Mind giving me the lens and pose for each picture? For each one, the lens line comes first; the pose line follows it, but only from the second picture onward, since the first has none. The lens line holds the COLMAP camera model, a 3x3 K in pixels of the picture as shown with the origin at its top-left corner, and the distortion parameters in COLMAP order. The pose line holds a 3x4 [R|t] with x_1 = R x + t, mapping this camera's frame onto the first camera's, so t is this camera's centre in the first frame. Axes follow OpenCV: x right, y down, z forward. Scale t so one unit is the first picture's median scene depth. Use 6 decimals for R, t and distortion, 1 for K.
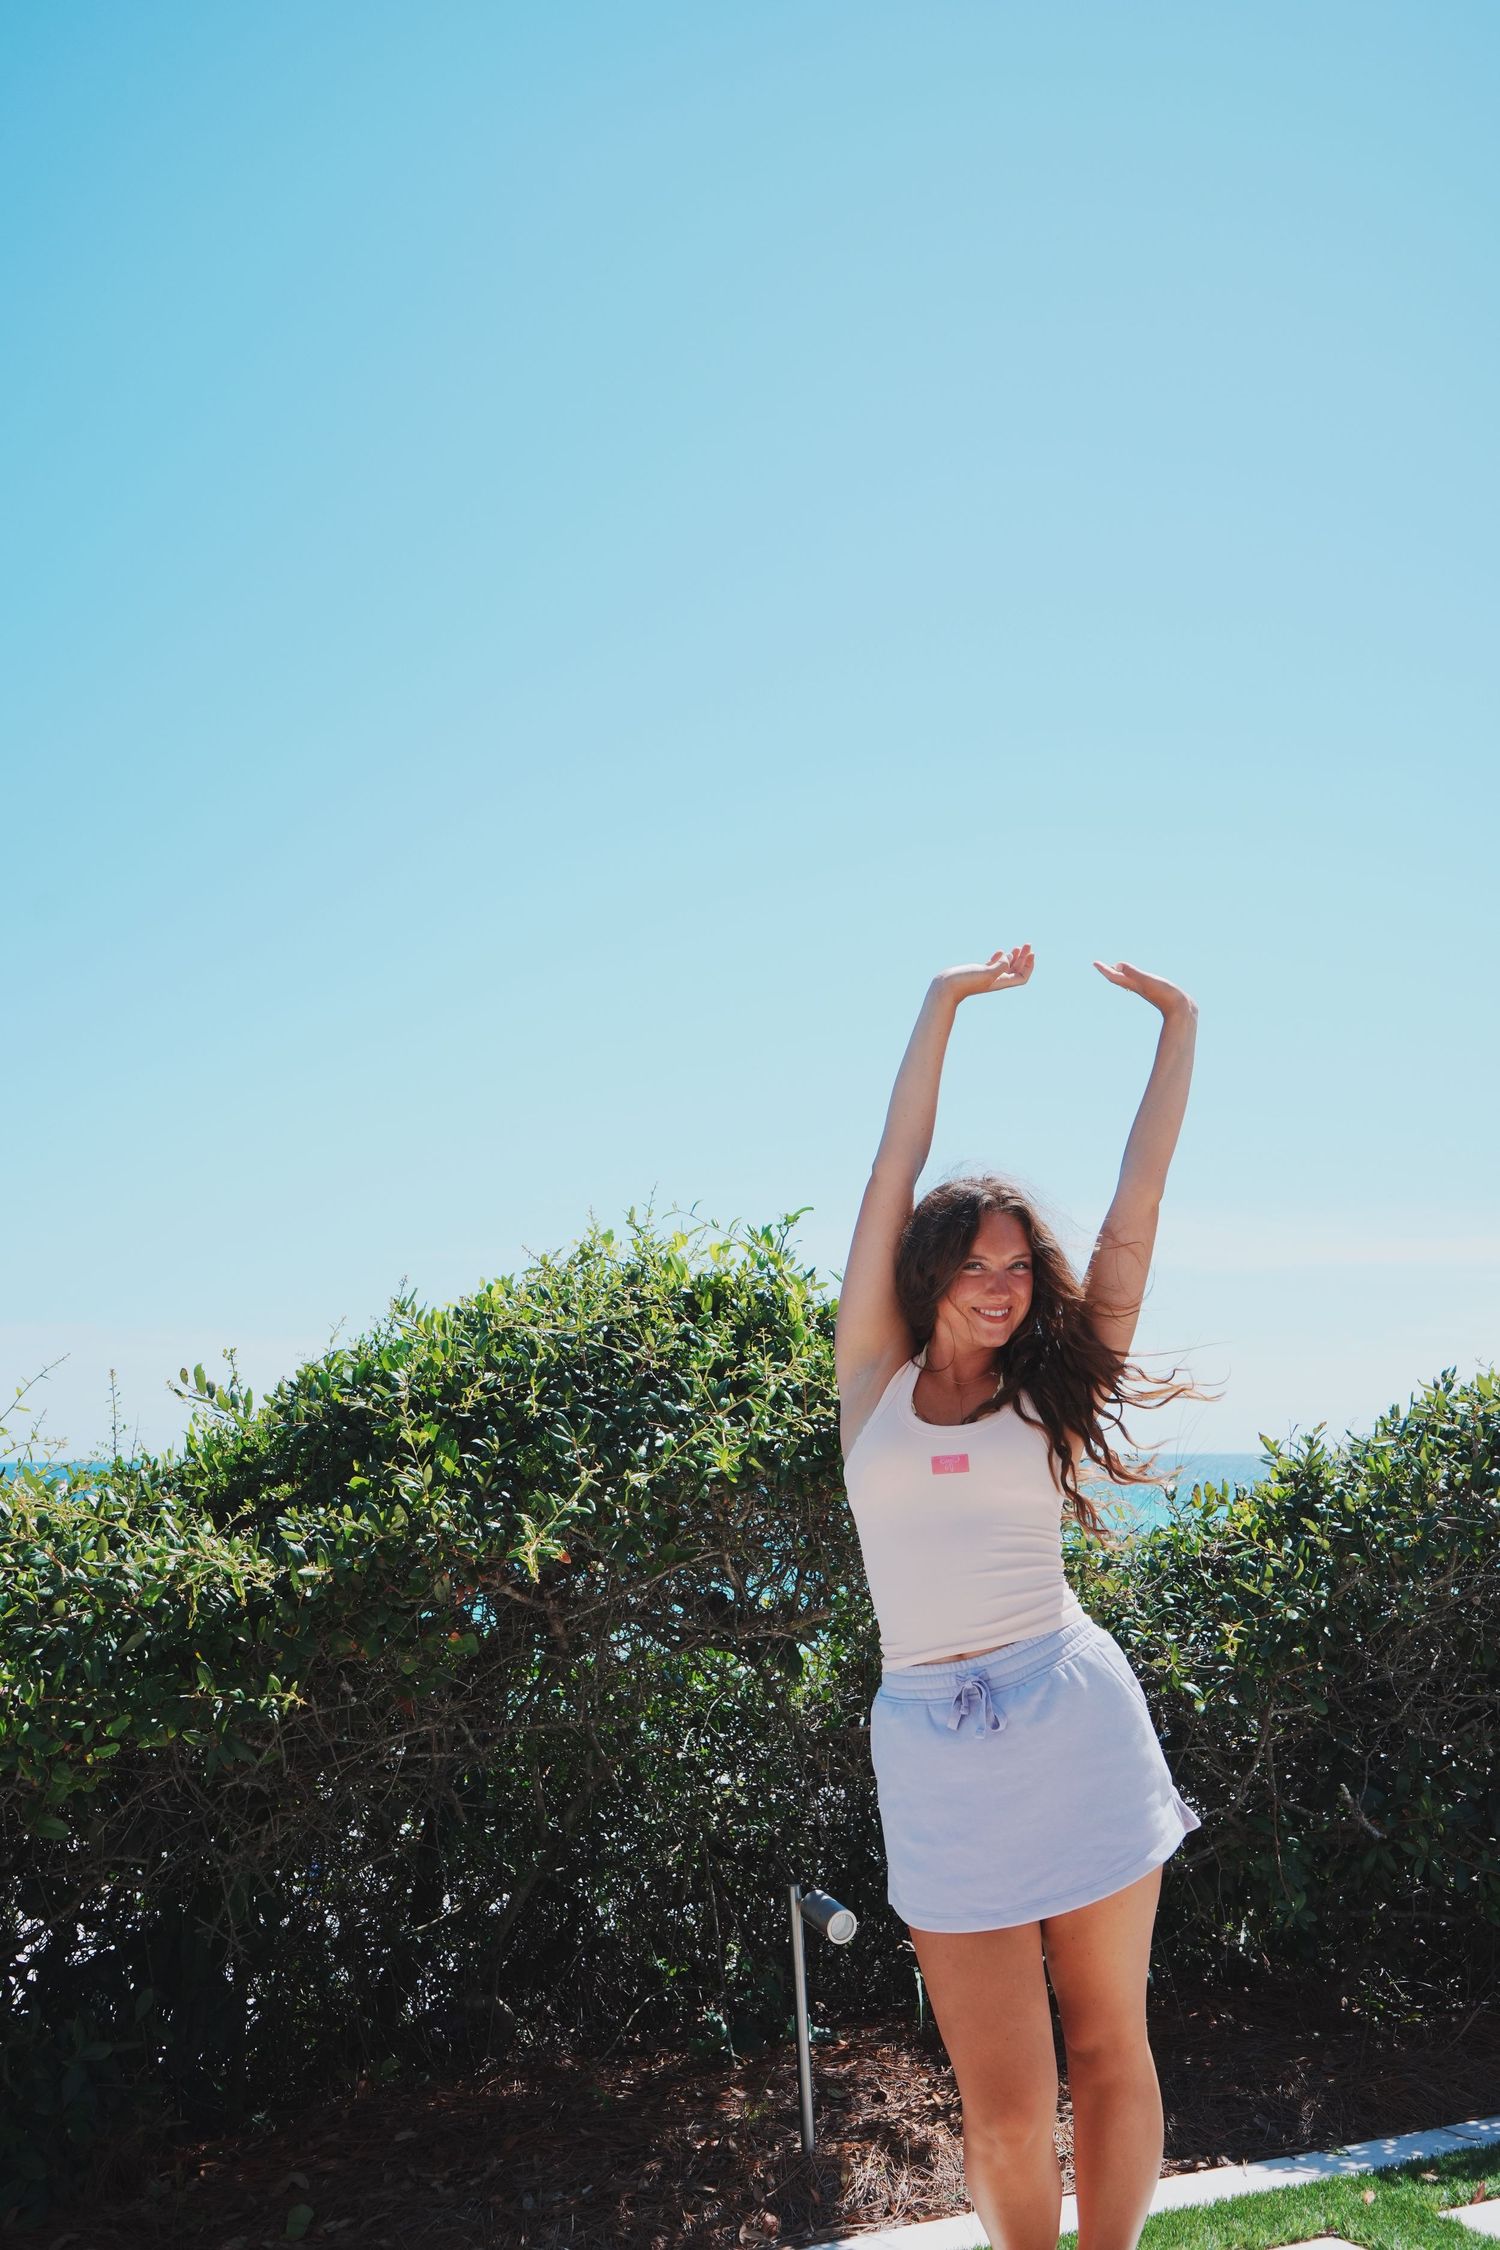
lens RADIAL K [[2136.6, 0, 750.0], [0, 2136.6, 1125.0], [0, 0, 1]] dist [0.004737, -0.001504]
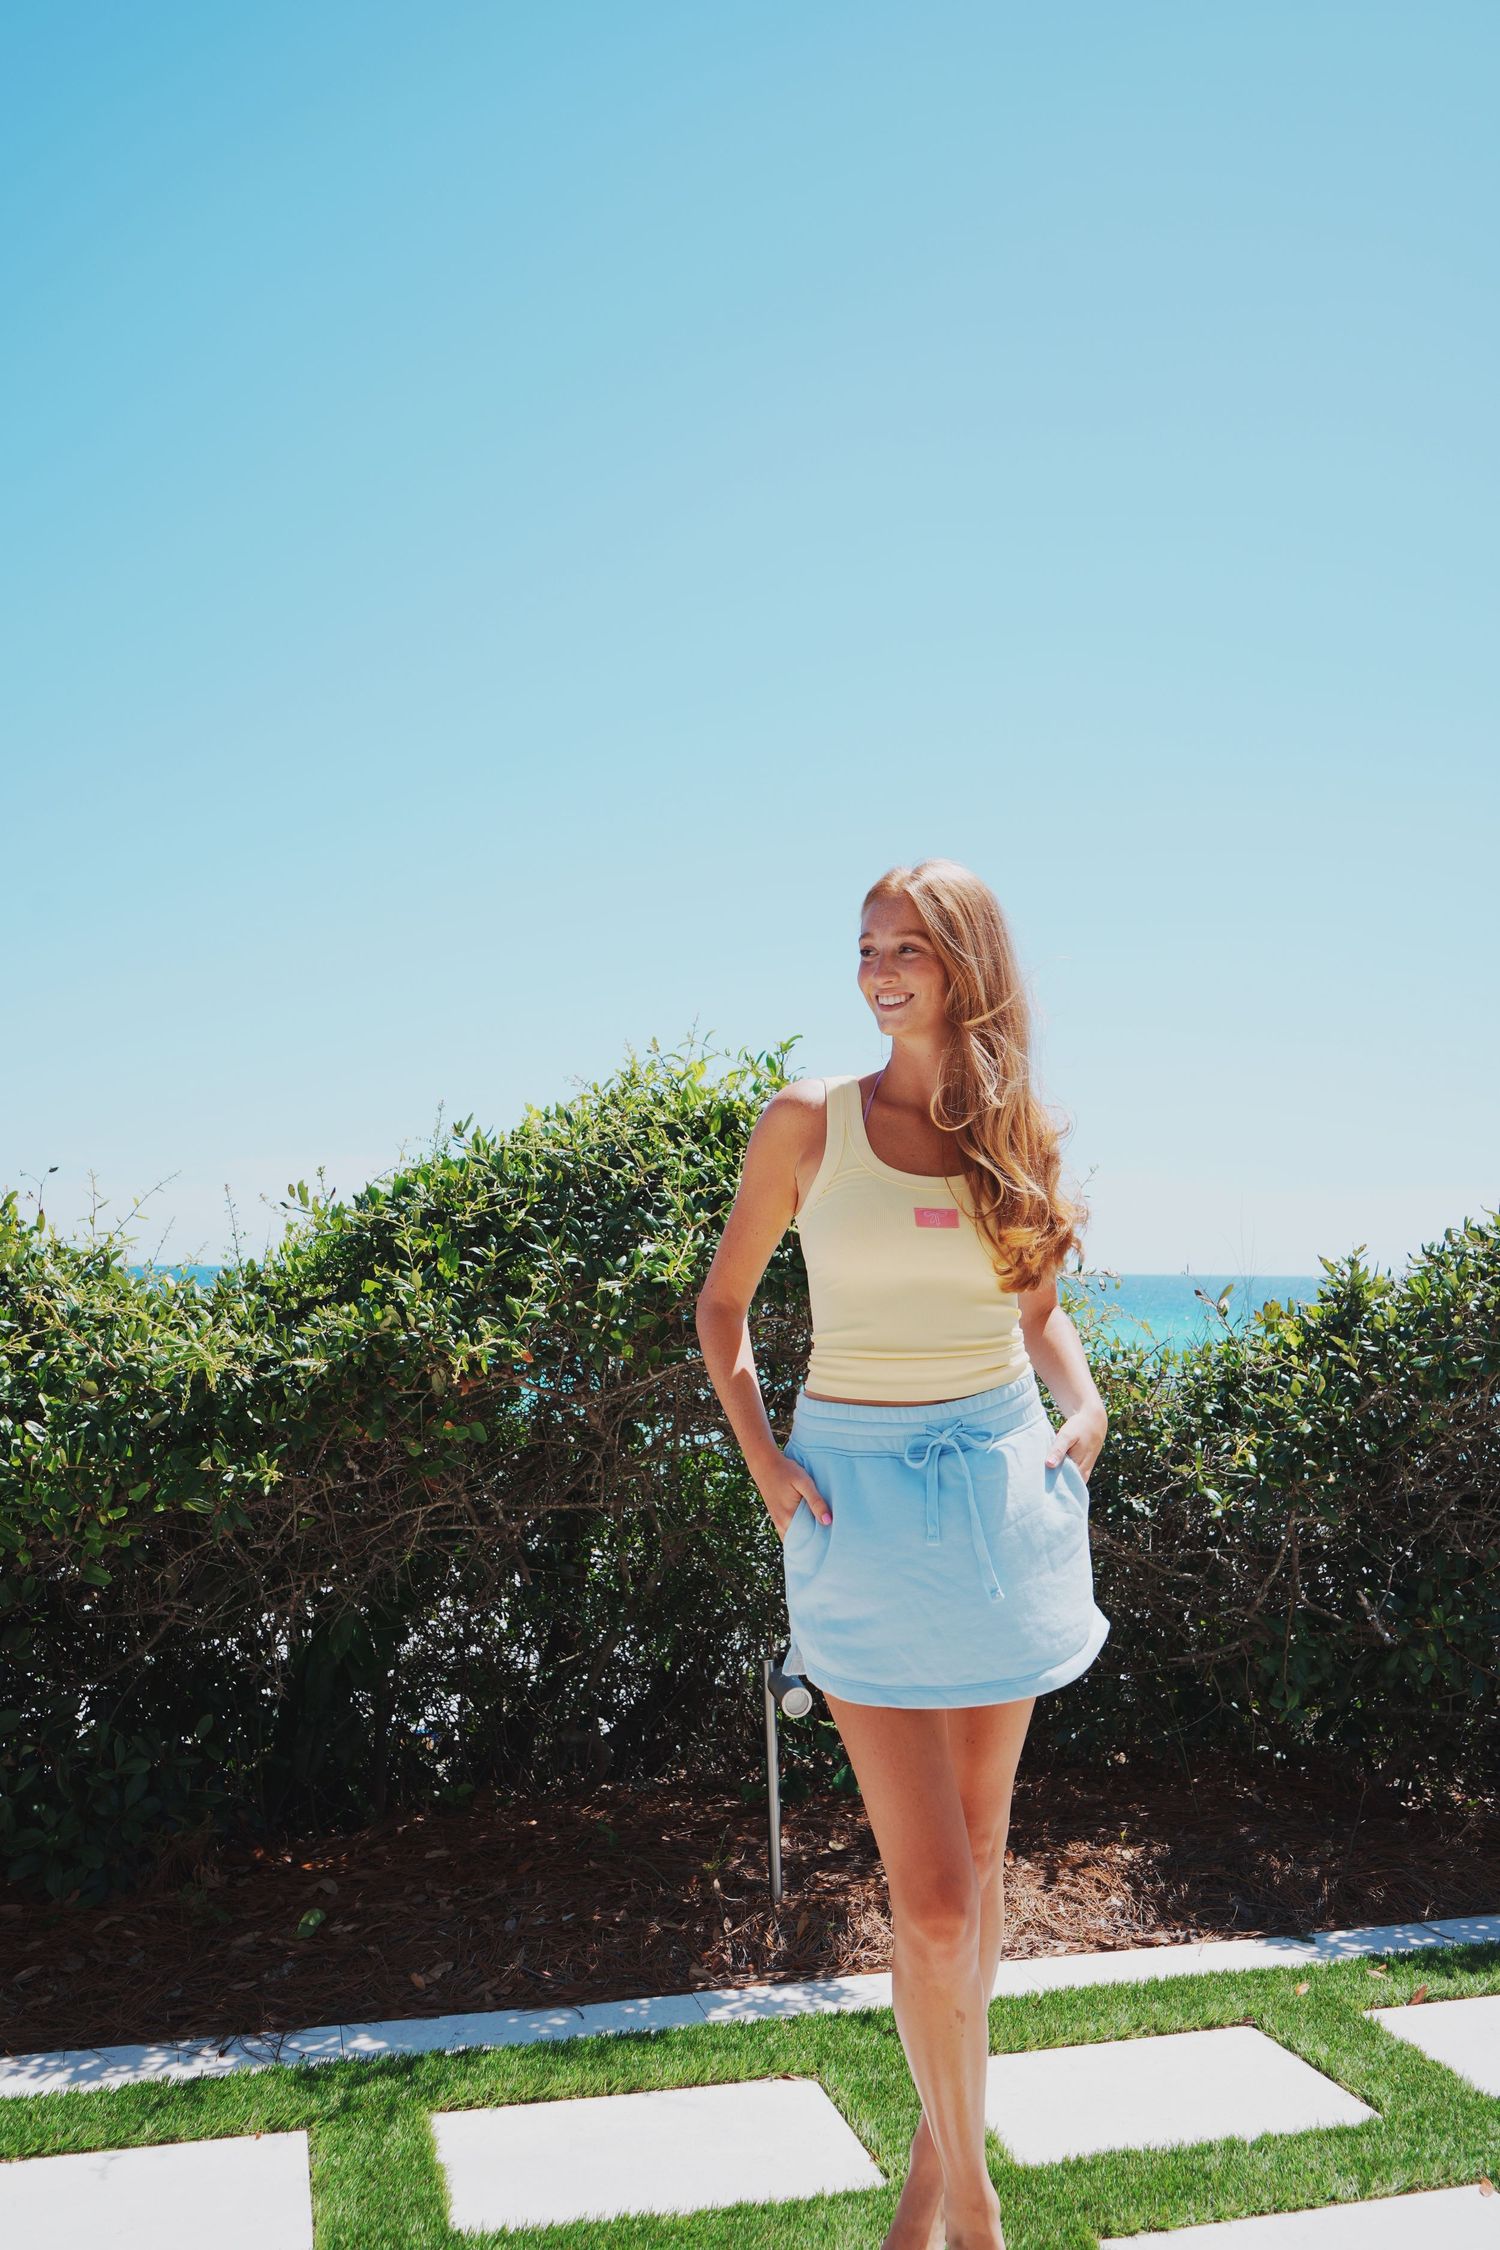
lens RADIAL K [[1771.2, 0, 750.0], [0, 1771.2, 1125.0], [0, 0, 1]] dist [-0.018471, 0.004081]
pose [[0.979431, -0.001672, -0.201771, 0.188800], [0.015653, 0.997582, 0.067712, 0.024000], [0.201170, -0.069478, 0.977089, 0.140324]]
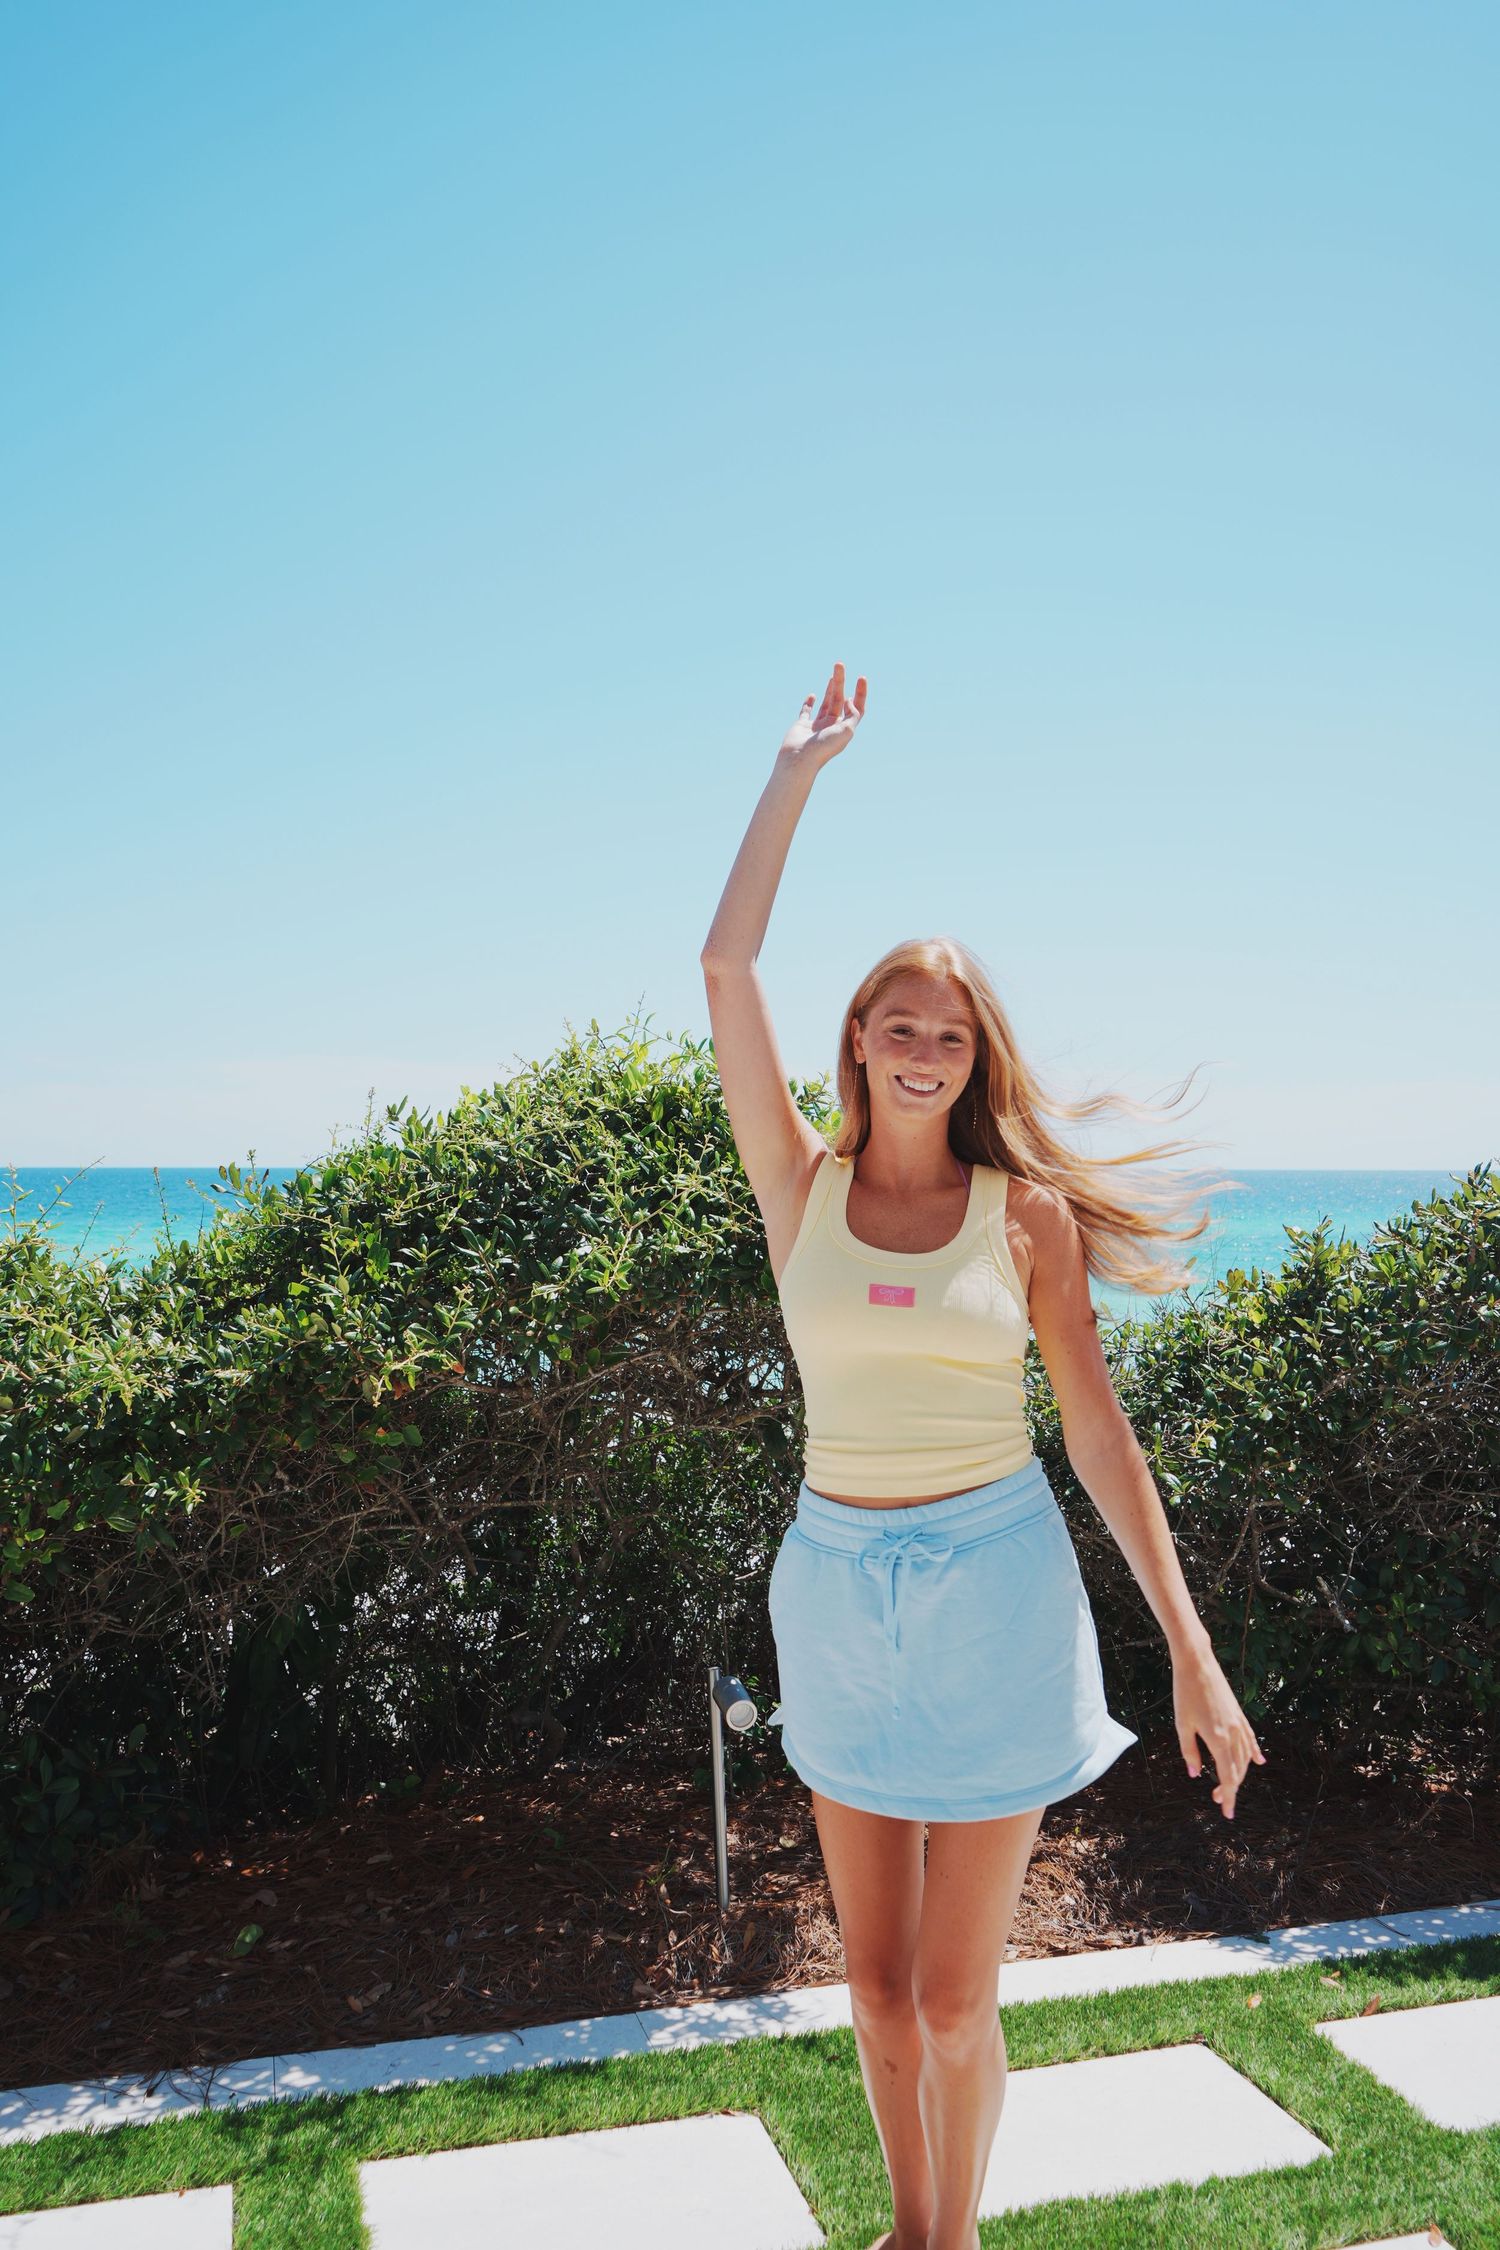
lens RADIAL K [[1771.2, 0, 750.0], [0, 1771.2, 1125.0], [0, 0, 1]] dist [-0.018471, 0.004081]
pose [[0.982011, 0.003131, -0.188800, 0.198277], [0.020723, 0.992036, 0.124237, -0.018067], [0.187685, -0.125915, 0.974125, 0.183569]]
